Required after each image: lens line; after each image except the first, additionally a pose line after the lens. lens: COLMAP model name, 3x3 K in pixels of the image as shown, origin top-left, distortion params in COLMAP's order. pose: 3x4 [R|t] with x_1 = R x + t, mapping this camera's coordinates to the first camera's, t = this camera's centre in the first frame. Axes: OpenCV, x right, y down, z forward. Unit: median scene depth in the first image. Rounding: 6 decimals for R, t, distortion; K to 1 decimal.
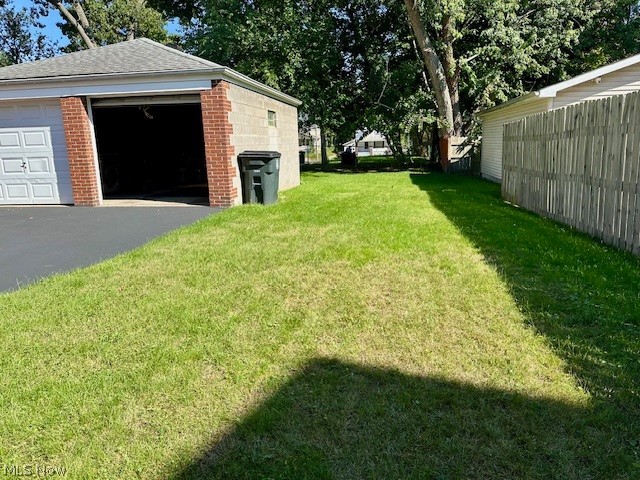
lens RADIAL K [[422.3, 0, 320.0], [0, 422.3, 240.0], [0, 0, 1]] dist [0.059985, -0.046093]
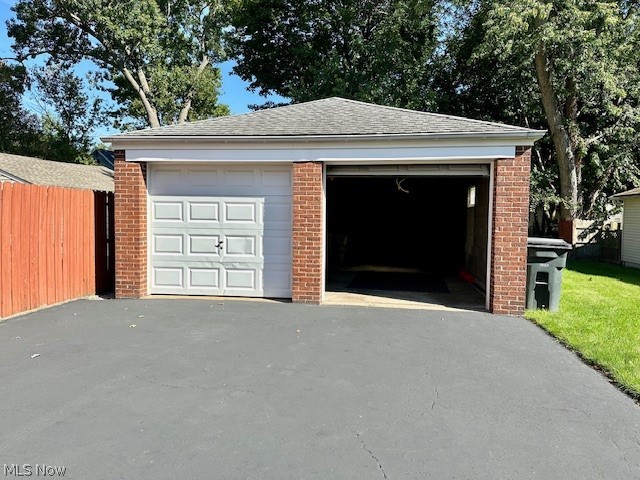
lens RADIAL K [[443.2, 0, 316.7], [0, 443.2, 237.1], [0, 0, 1]] dist [0.036442, -0.059084]
pose [[0.999145, 0.041308, -0.001656, -0.469504], [-0.040982, 0.984378, -0.171235, -0.053950], [-0.005443, 0.171156, 0.985229, 0.199835]]
